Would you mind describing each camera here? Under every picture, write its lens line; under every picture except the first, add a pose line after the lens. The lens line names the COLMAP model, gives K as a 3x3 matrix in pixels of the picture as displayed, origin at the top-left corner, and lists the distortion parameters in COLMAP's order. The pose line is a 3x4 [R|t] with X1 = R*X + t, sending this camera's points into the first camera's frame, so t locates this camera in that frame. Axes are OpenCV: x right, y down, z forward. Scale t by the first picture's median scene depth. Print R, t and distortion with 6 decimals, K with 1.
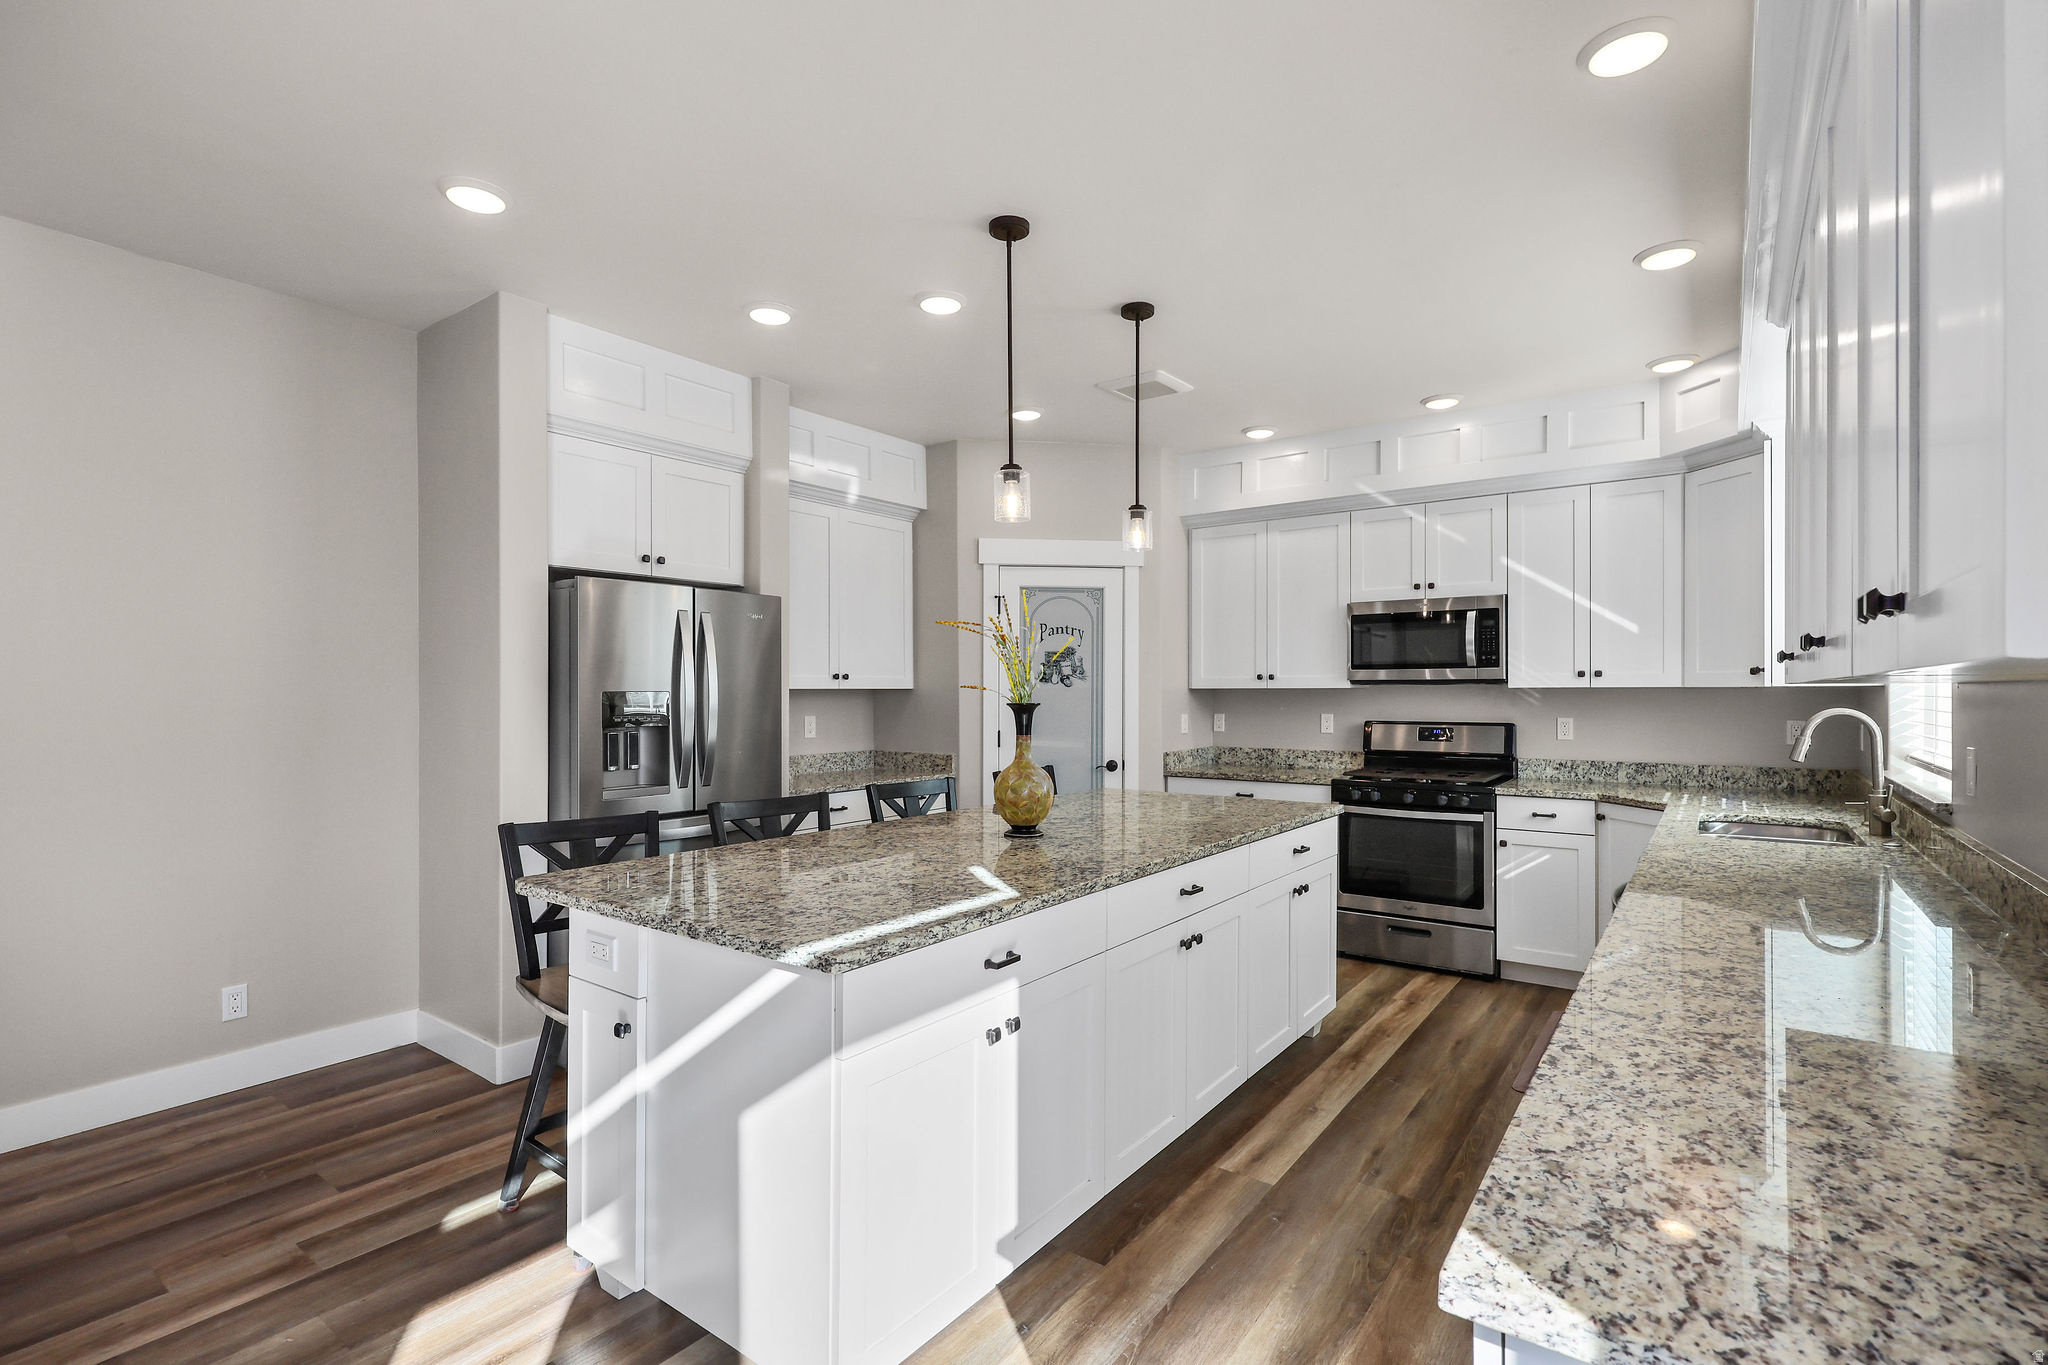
lens RADIAL K [[949.0, 0, 1011.5], [0, 949.0, 689.8], [0, 0, 1]] dist [-0.001936, -0.000032]
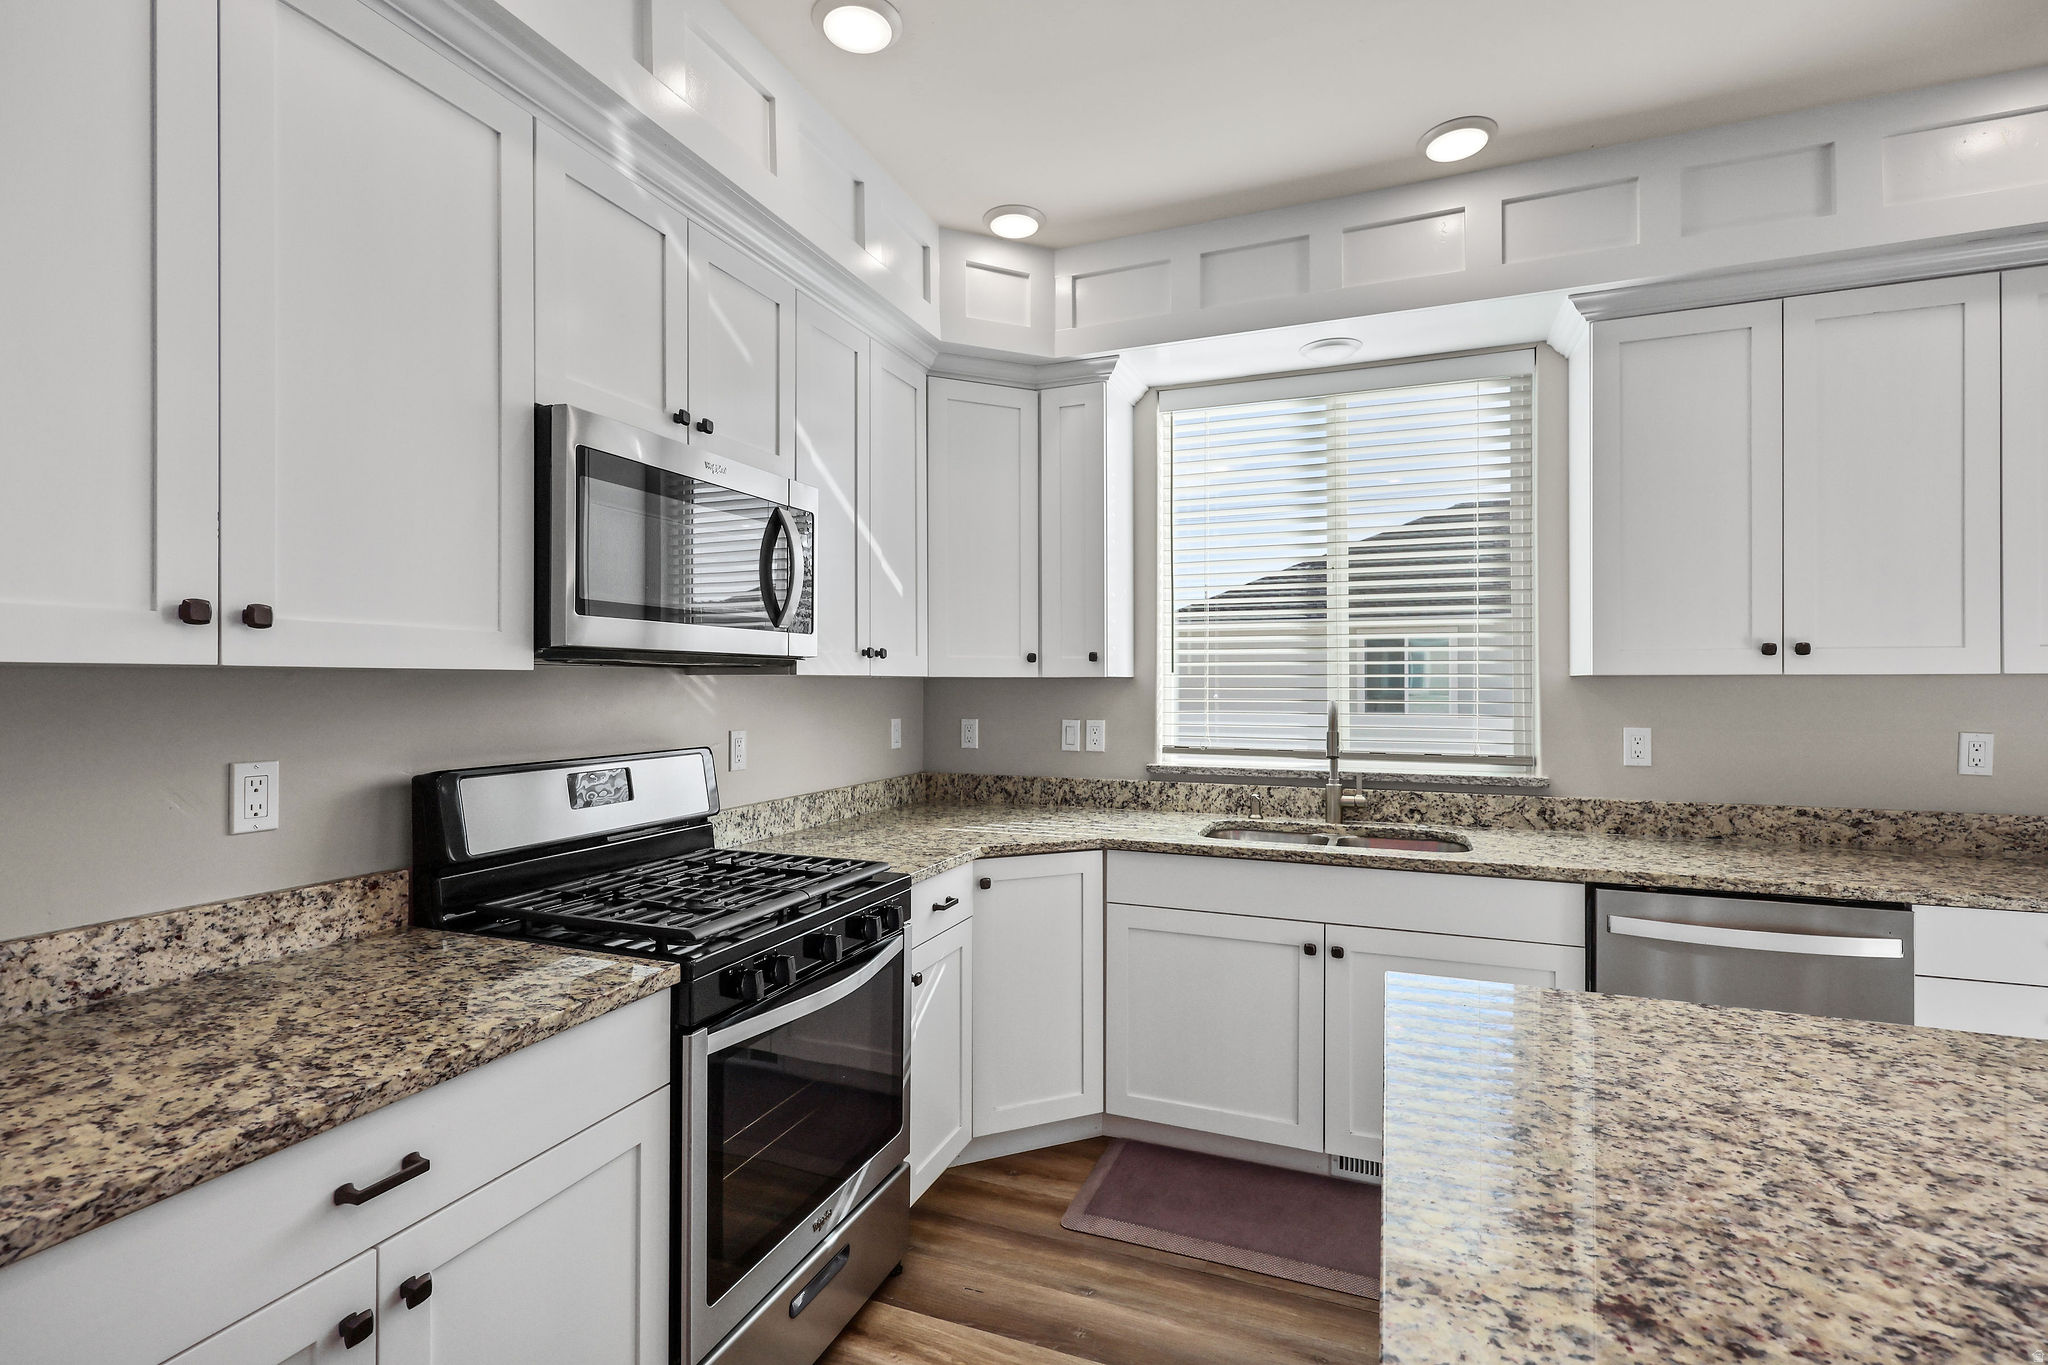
lens RADIAL K [[948.3, 0, 1013.1], [0, 948.3, 681.7], [0, 0, 1]] dist [0.000681, 0.000175]
pose [[-0.256475, 0.002800, 0.966547, 0.008932], [-0.001844, 0.999993, -0.003387, 0.002908], [-0.966549, -0.002651, -0.256468, 1.012148]]
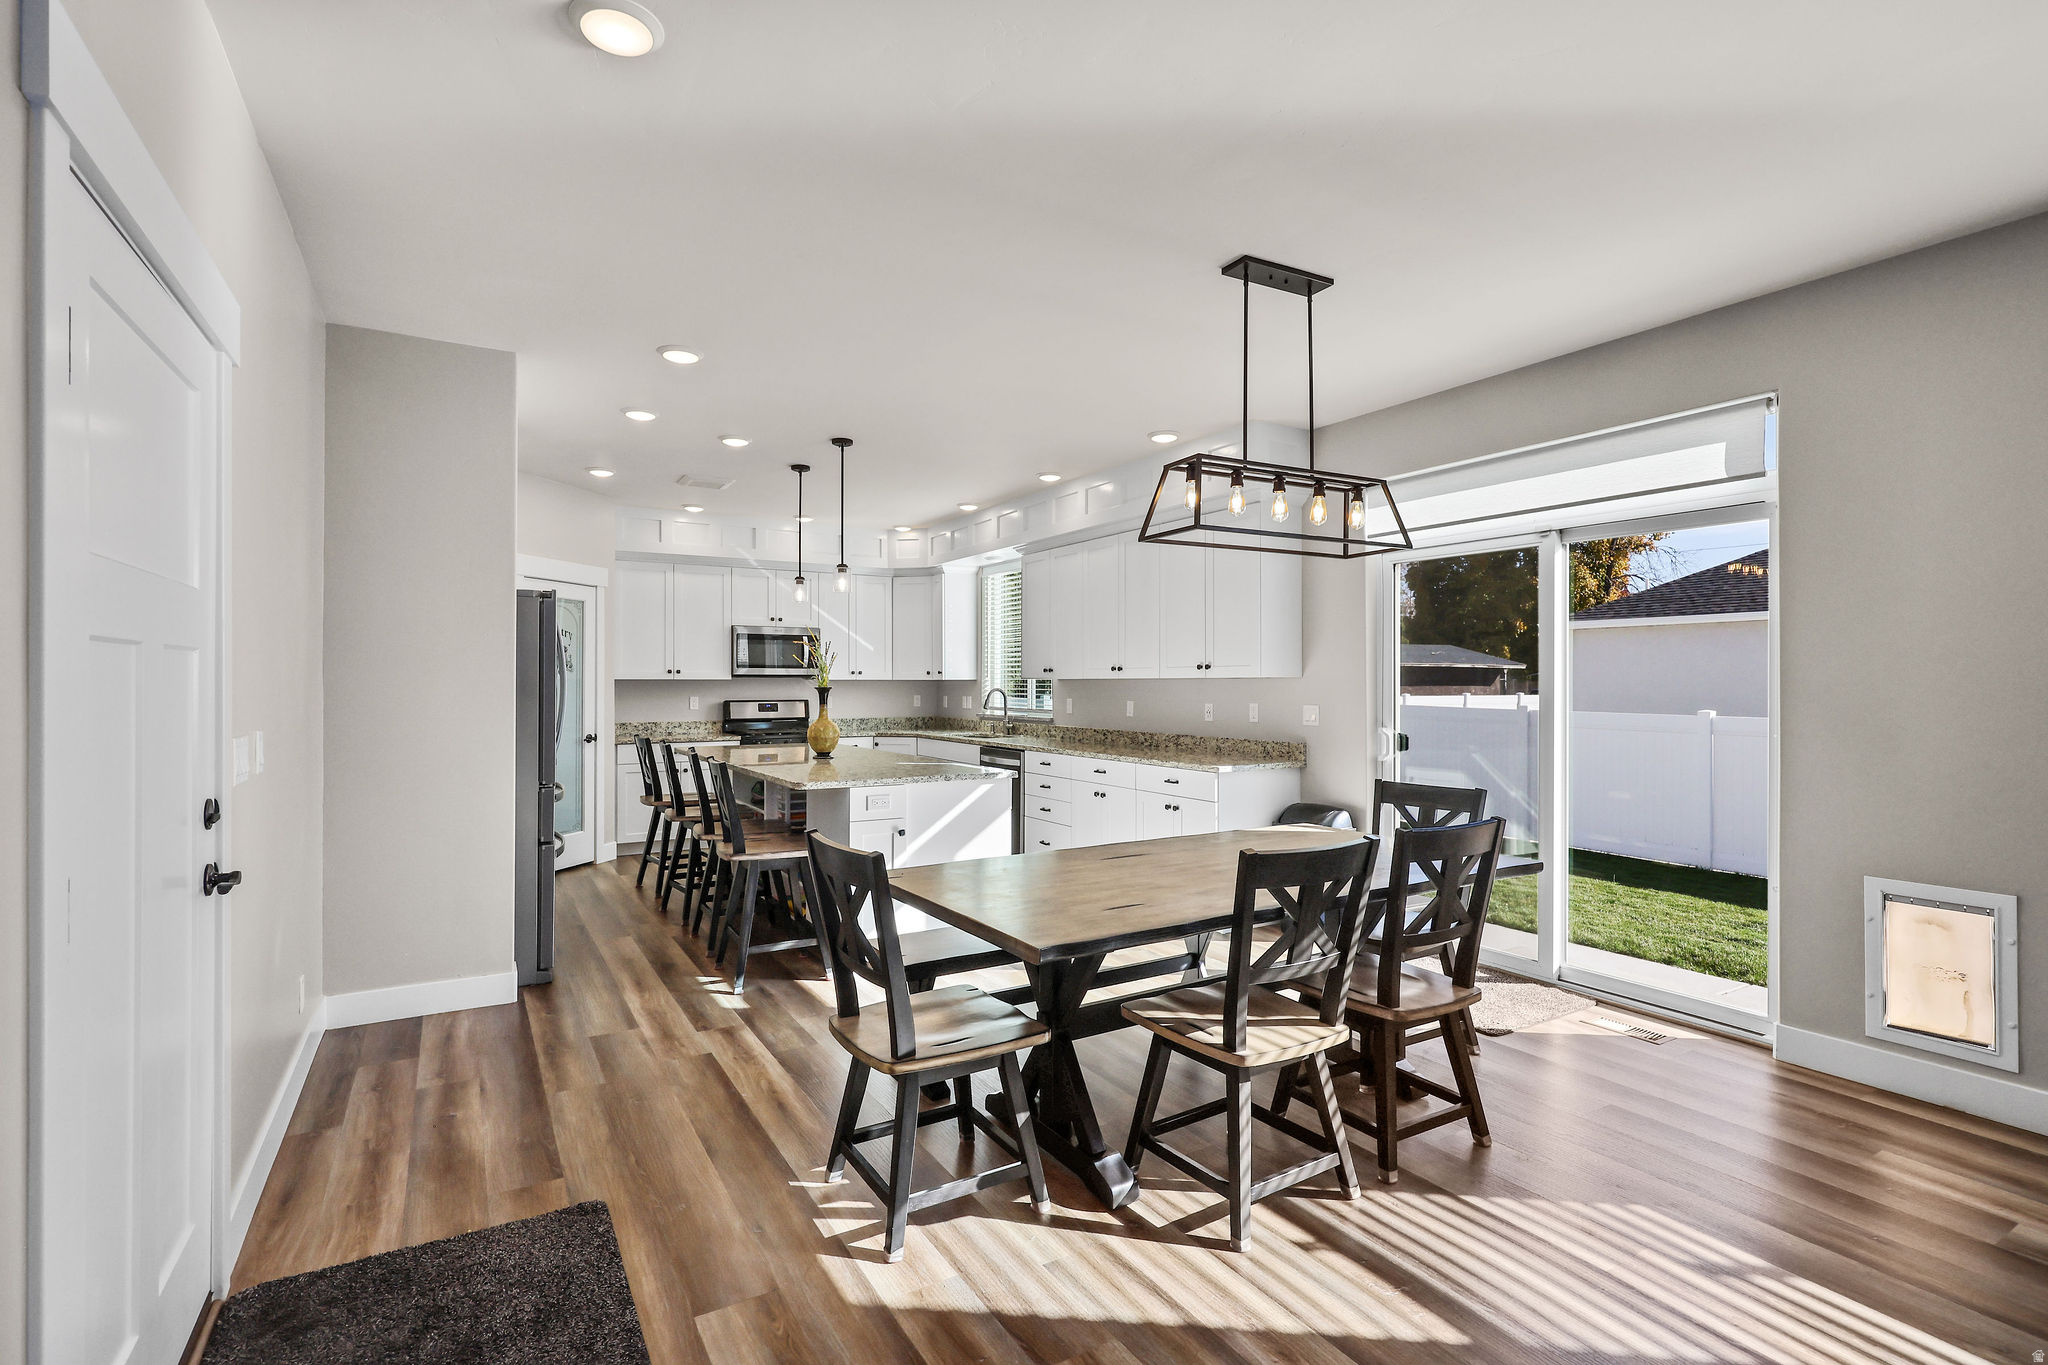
lens RADIAL K [[948.2, 0, 1016.9], [0, 948.2, 678.5], [0, 0, 1]] dist [0.000418, 0.000075]
pose [[0.386500, 0.004616, 0.922278, -0.995437], [-0.002519, 0.999989, -0.003949, 0.001791], [-0.922286, -0.000797, 0.386508, -0.048504]]
